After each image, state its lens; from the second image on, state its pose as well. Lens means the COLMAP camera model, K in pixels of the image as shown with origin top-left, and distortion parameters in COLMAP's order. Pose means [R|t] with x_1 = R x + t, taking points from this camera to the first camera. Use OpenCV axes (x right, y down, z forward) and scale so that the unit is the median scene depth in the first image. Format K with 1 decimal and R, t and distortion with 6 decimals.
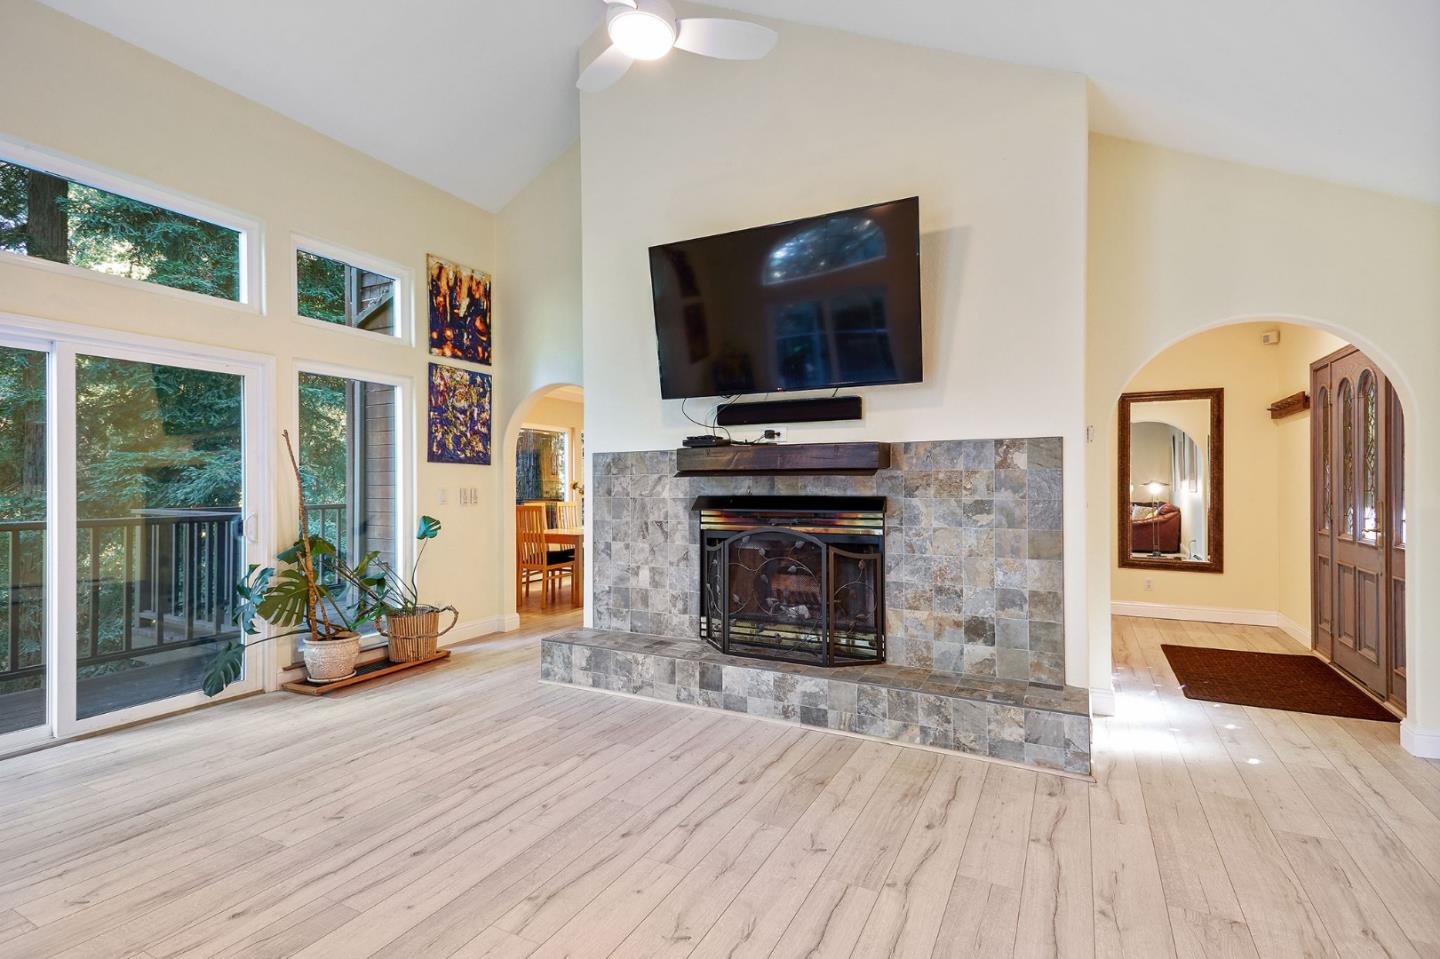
lens RADIAL K [[661.0, 0, 727.0], [0, 661.0, 480.9], [0, 0, 1]] dist [0.058911, -0.023239]
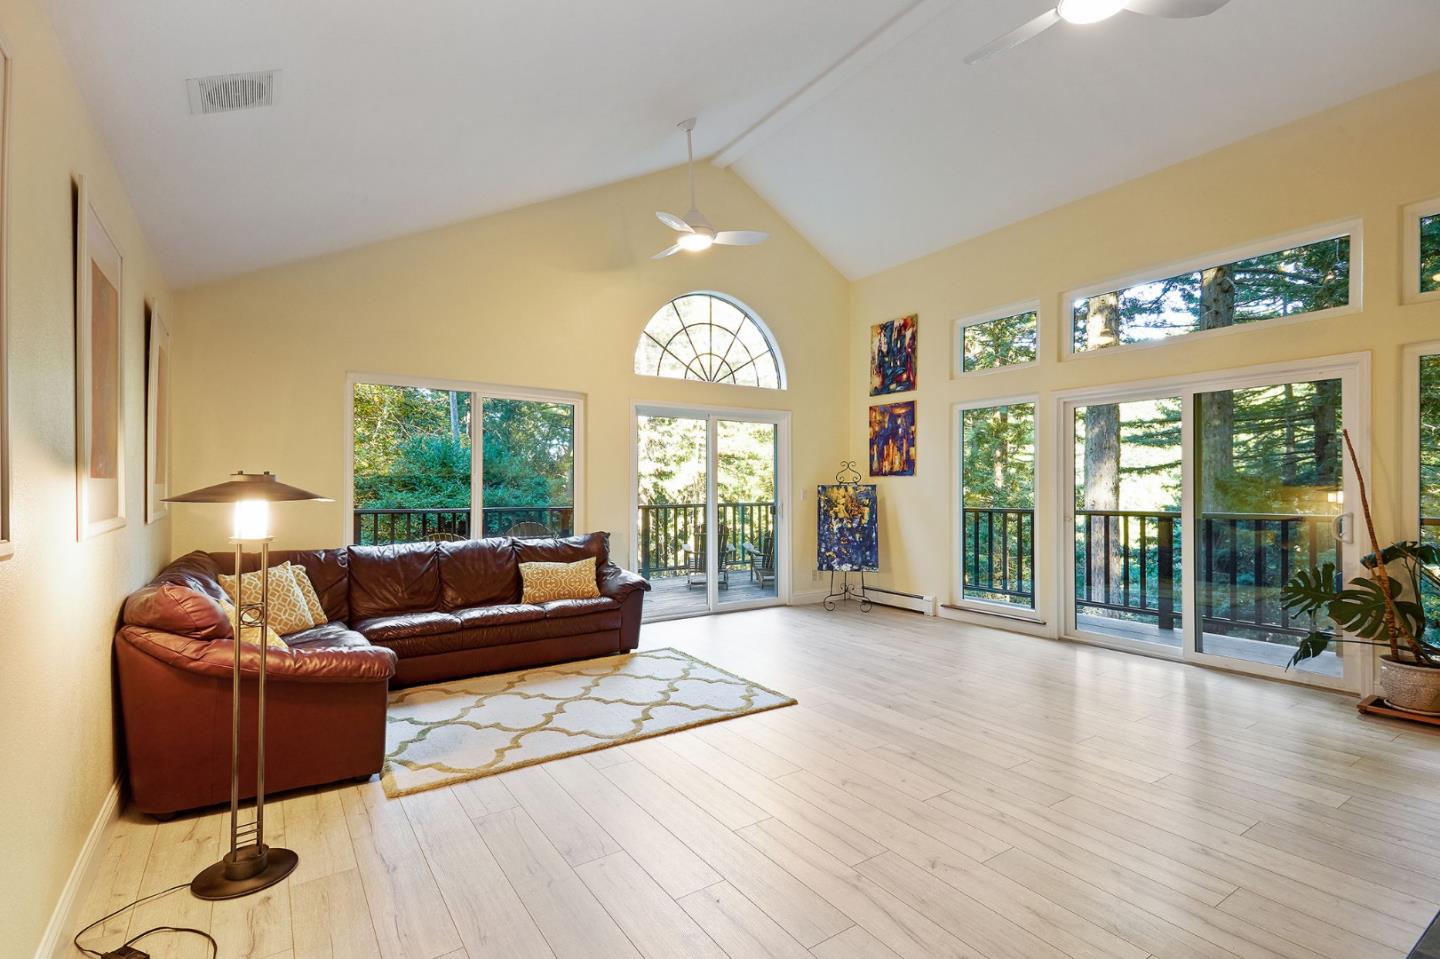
lens RADIAL K [[661.0, 0, 727.0], [0, 661.0, 480.9], [0, 0, 1]] dist [0.058911, -0.023239]
pose [[-0.452336, -0.002975, -0.891843, 1.000026], [0.009050, 0.999928, -0.007926, -0.001593], [0.891802, -0.011657, -0.452277, 1.030687]]
